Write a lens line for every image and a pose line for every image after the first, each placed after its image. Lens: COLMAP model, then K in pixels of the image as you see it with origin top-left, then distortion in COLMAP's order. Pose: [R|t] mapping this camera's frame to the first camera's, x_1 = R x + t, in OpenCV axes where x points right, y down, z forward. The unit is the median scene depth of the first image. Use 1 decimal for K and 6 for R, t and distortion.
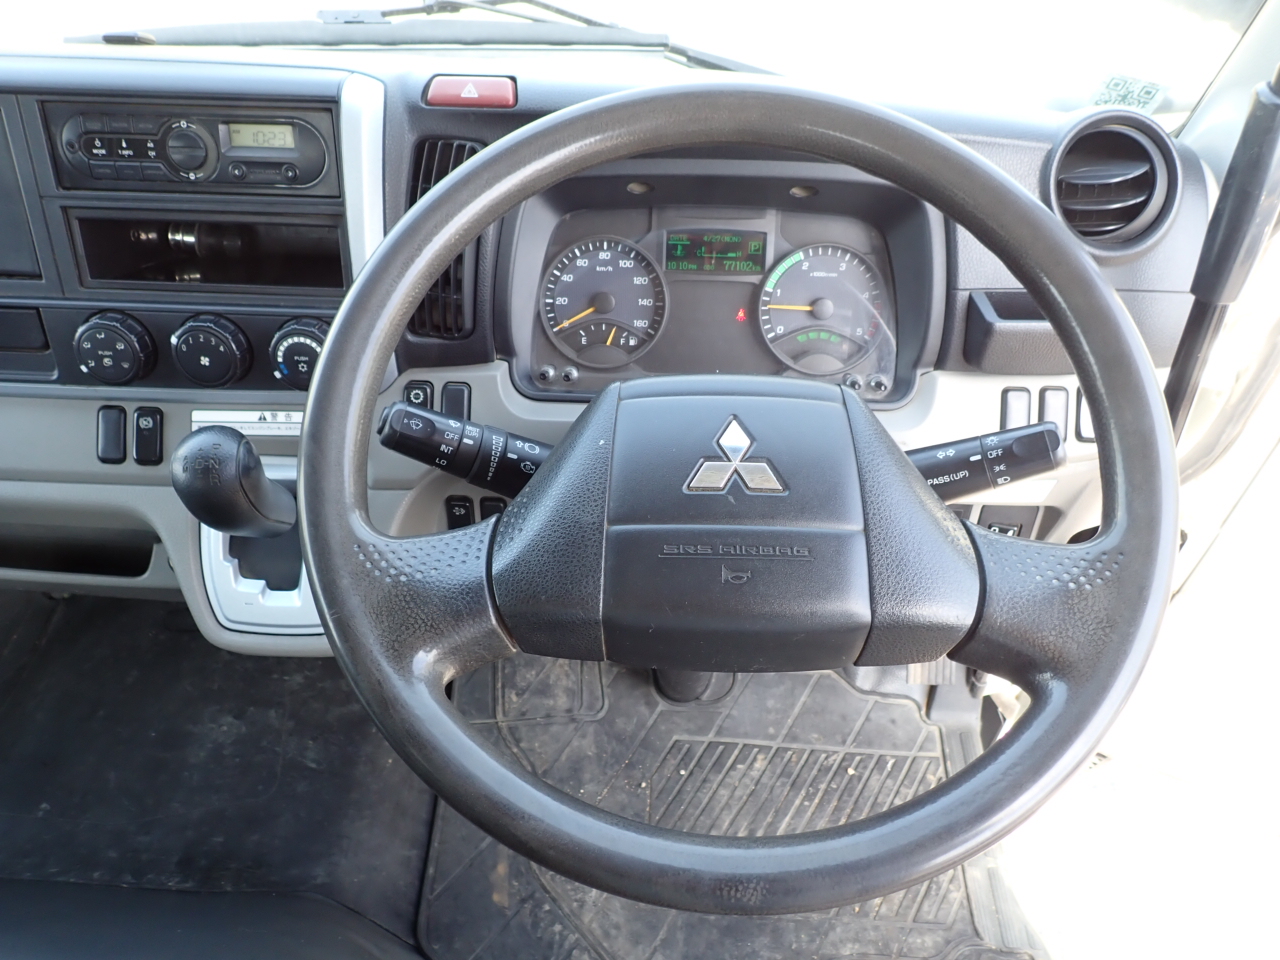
lens RADIAL K [[932.9, 0, 646.3], [0, 932.9, 485.9], [0, 0, 1]] dist [0.002479, -0.011725]
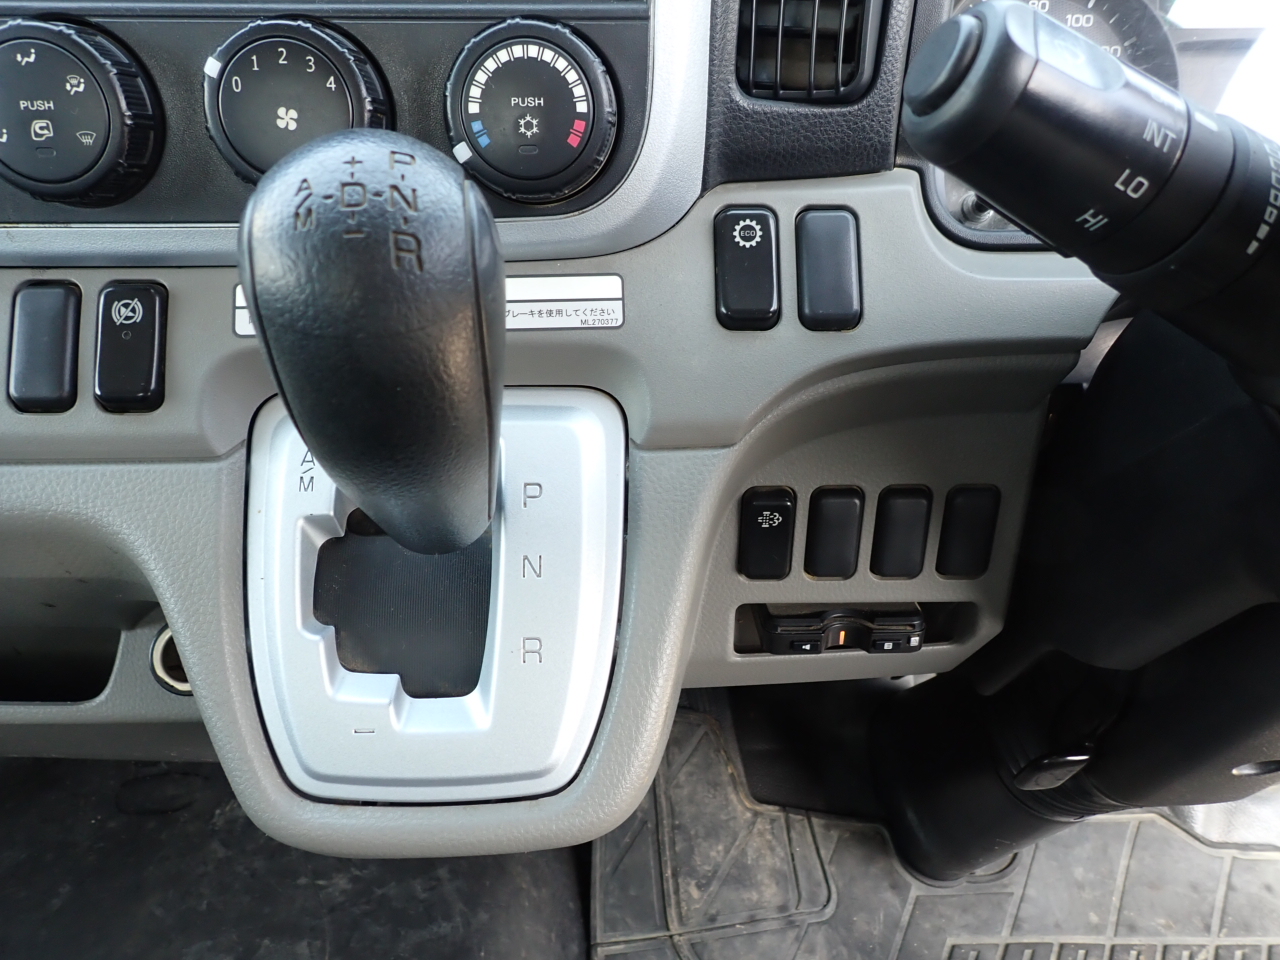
lens RADIAL K [[932.9, 0, 641.8], [0, 932.9, 485.3], [0, 0, 1]] dist [0.002479, -0.011725]
pose [[0.997659, -0.045585, 0.050970, -0.306495], [0.052987, 0.986518, -0.154836, 0.085493], [-0.043225, 0.157174, 0.986624, 0.544402]]
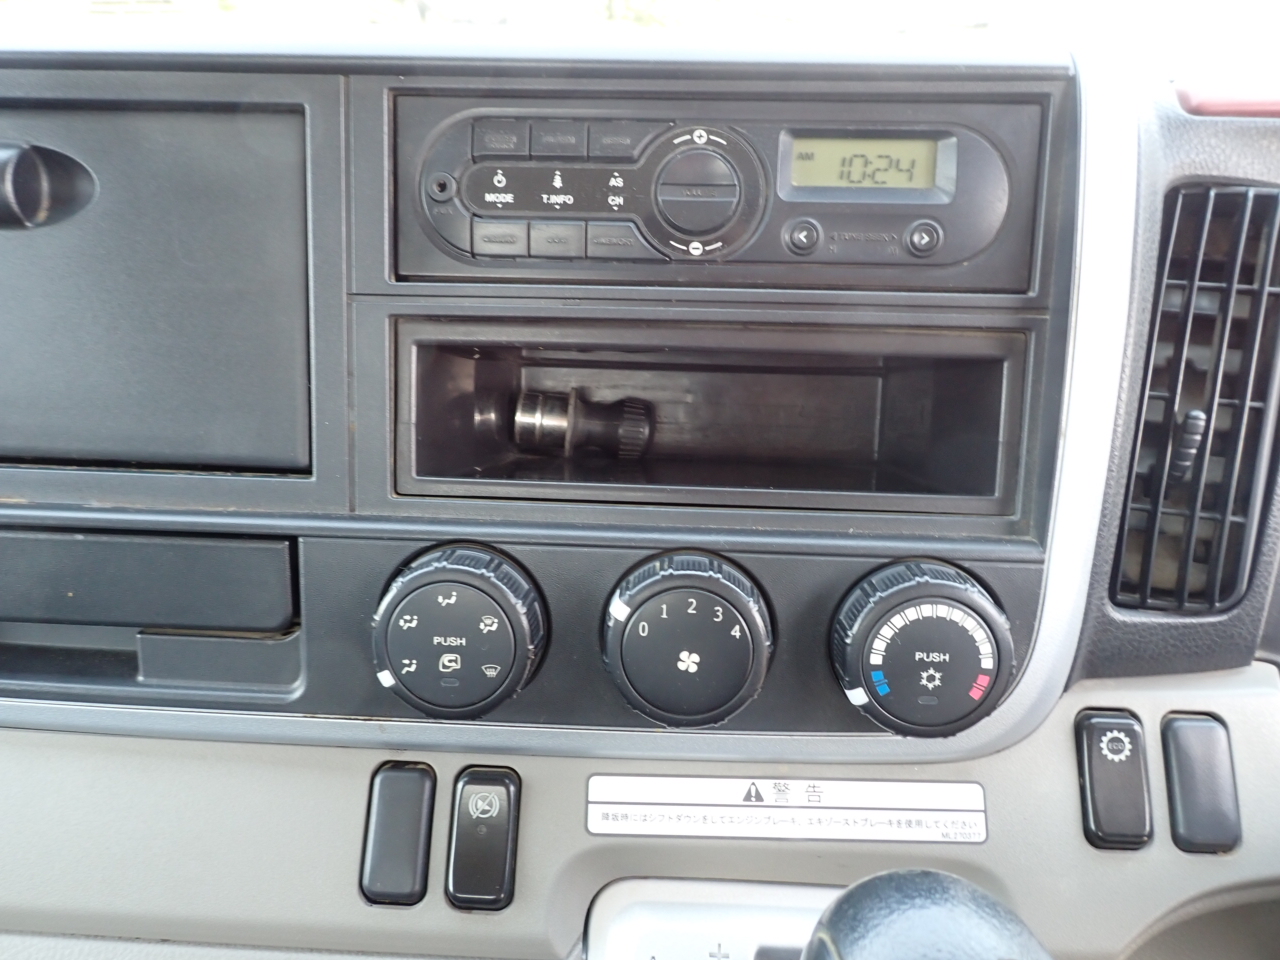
lens RADIAL K [[932.9, 0, 636.7], [0, 932.9, 482.4], [0, 0, 1]] dist [0.002479, -0.011725]
pose [[0.999752, 0.000844, -0.022267, -0.431388], [-0.007761, 0.949891, -0.312484, -0.071097], [0.020888, 0.312579, 0.949662, 0.516782]]
